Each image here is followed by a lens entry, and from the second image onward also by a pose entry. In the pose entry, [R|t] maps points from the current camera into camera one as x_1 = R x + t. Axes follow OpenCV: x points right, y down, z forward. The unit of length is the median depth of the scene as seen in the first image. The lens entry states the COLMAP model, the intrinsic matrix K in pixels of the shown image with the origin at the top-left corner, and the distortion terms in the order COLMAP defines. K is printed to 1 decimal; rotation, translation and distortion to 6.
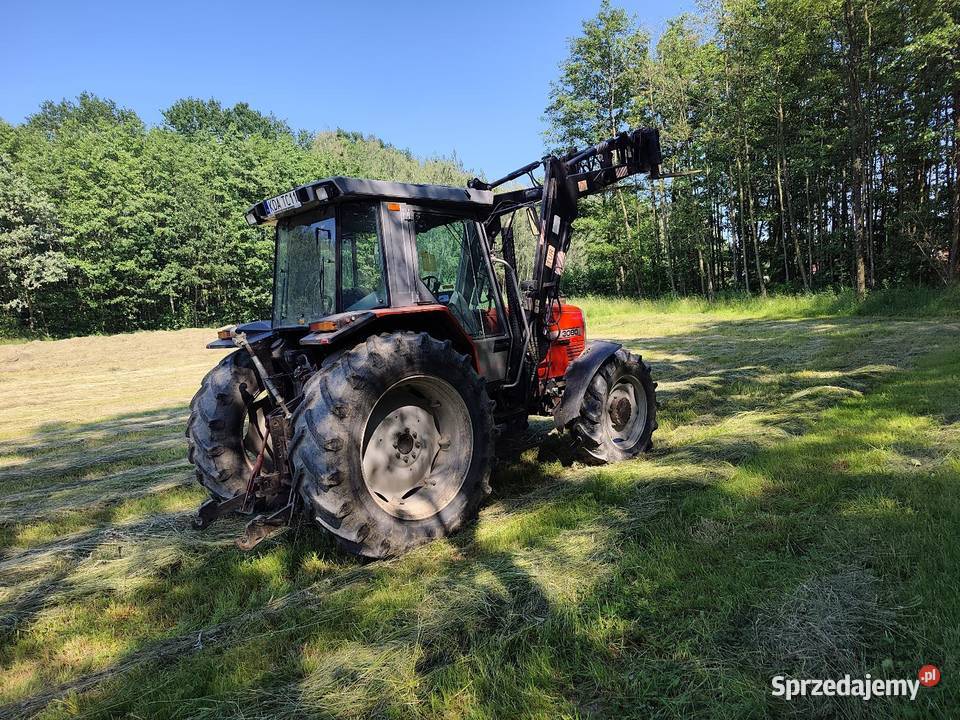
lens RADIAL K [[653.8, 0, 482.1], [0, 653.8, 356.7], [0, 0, 1]] dist [0.001660, -0.008703]
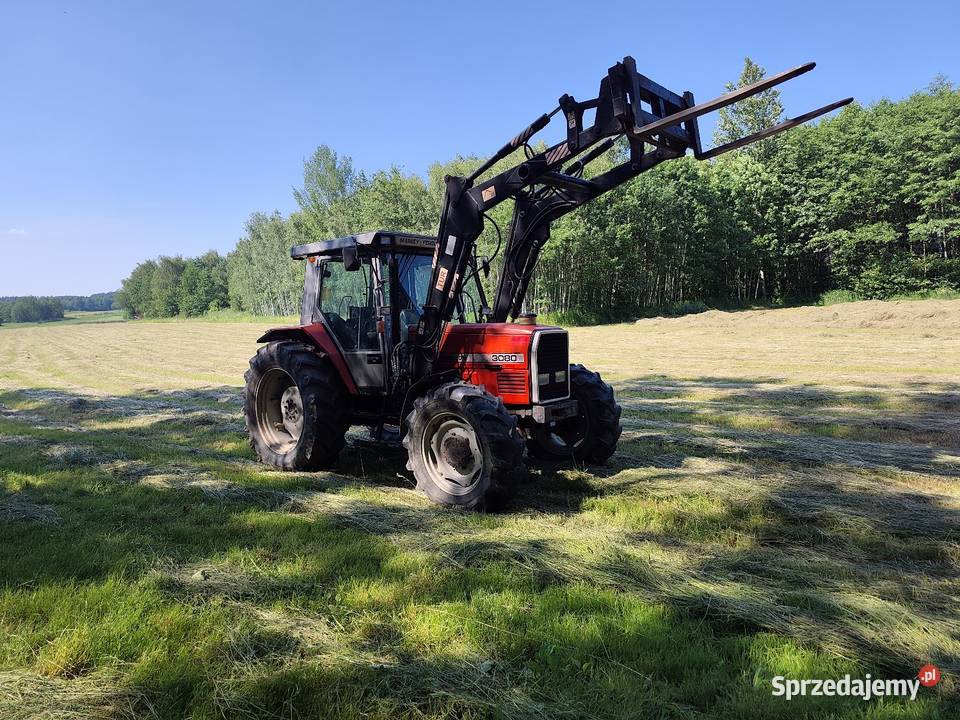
lens RADIAL K [[653.8, 0, 481.5], [0, 653.8, 365.4], [0, 0, 1]] dist [0.001660, -0.008703]
pose [[0.059482, 0.149927, -0.986906, 1.028896], [-0.039821, 0.988226, 0.147728, -0.159225], [0.997435, 0.030512, 0.064752, 0.918304]]
